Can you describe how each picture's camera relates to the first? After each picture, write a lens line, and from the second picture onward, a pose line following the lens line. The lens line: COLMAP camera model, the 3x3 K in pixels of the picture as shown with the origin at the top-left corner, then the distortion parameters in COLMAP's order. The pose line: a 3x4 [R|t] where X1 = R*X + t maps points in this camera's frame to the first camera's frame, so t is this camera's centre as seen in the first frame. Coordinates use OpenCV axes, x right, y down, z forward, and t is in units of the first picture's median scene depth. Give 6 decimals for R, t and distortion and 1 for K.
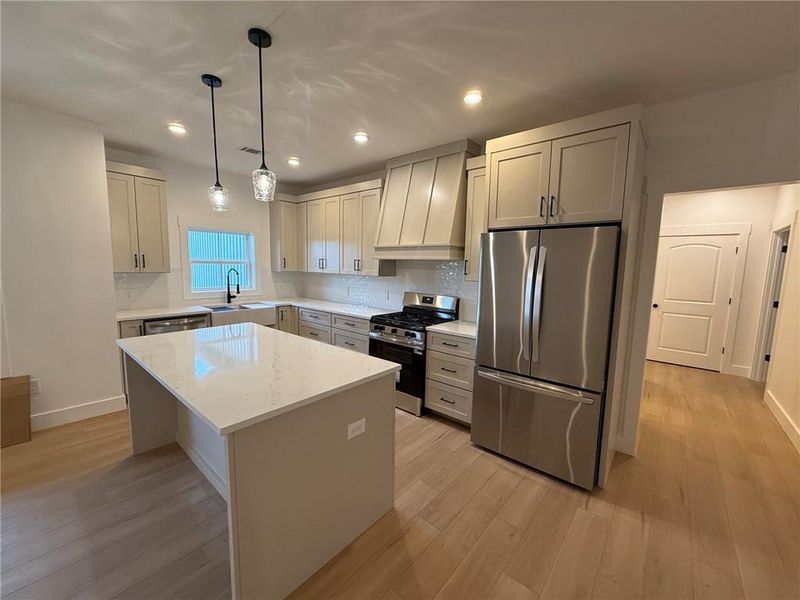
lens RADIAL K [[318.8, 0, 400.0], [0, 318.8, 300.0], [0, 0, 1]] dist [0.000481, 0.000155]
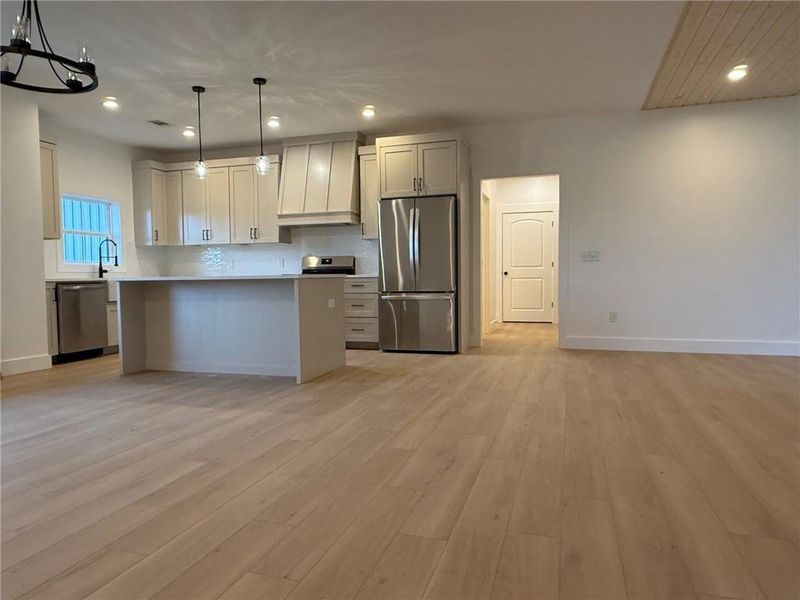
lens RADIAL K [[534.5, 0, 400.0], [0, 534.5, 300.0], [0, 0, 1]] dist [0.006099, 0.000112]
pose [[0.918375, -0.049329, 0.392624, -0.480282], [0.075314, 0.995852, -0.051046, 0.283956], [-0.388478, 0.076449, 0.918281, -0.946964]]
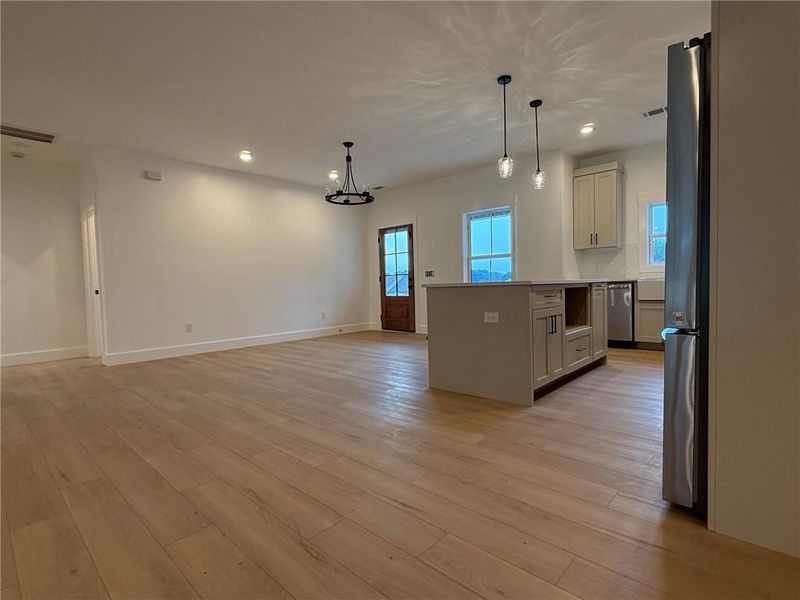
lens RADIAL K [[396.1, 0, 400.0], [0, 396.1, 300.0], [0, 0, 1]] dist [-0.000912, -0.000150]
pose [[-0.032261, 0.017566, -0.999325, 0.842923], [-0.081877, 0.996439, 0.020159, 0.161019], [0.996120, 0.082472, -0.030708, 0.318228]]
